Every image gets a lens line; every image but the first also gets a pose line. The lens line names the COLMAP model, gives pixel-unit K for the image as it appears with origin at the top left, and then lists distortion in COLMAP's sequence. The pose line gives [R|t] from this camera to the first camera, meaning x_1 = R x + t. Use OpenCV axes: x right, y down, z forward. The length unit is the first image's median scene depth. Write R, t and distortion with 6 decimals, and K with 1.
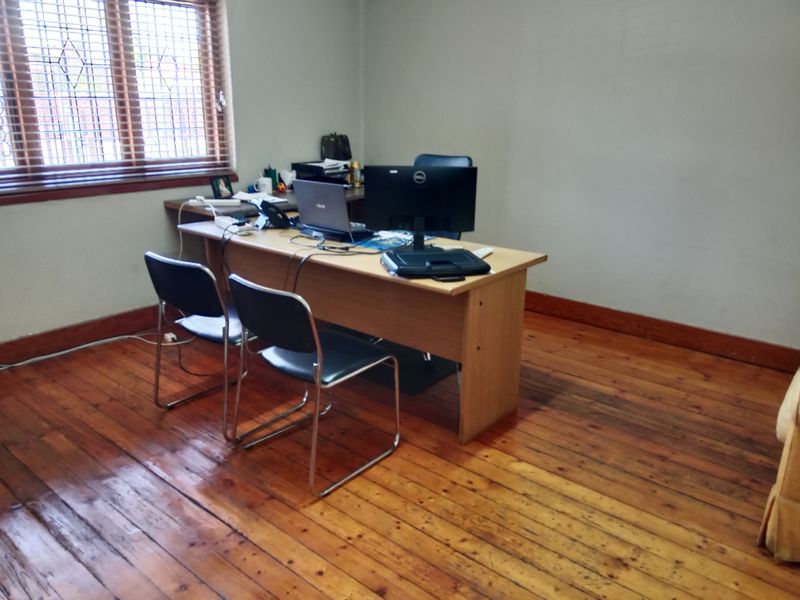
lens RADIAL K [[633.0, 0, 400.0], [0, 633.0, 300.0], [0, 0, 1]] dist [0.065734, -0.136930]
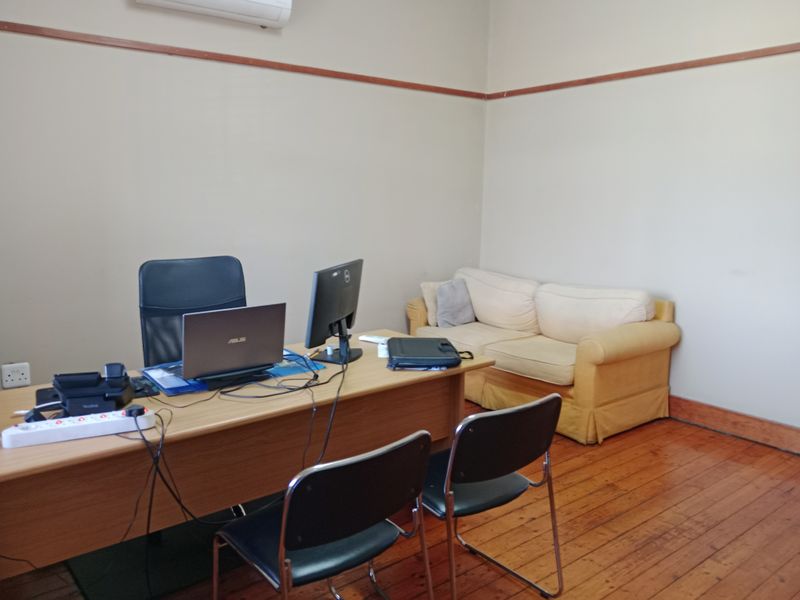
lens RADIAL K [[633.0, 0, 400.0], [0, 633.0, 300.0], [0, 0, 1]] dist [0.065734, -0.136930]
pose [[0.199100, -0.172002, 0.964767, -0.945734], [0.285541, 0.951941, 0.110788, -0.269343], [-0.937457, 0.253423, 0.238645, 0.805448]]
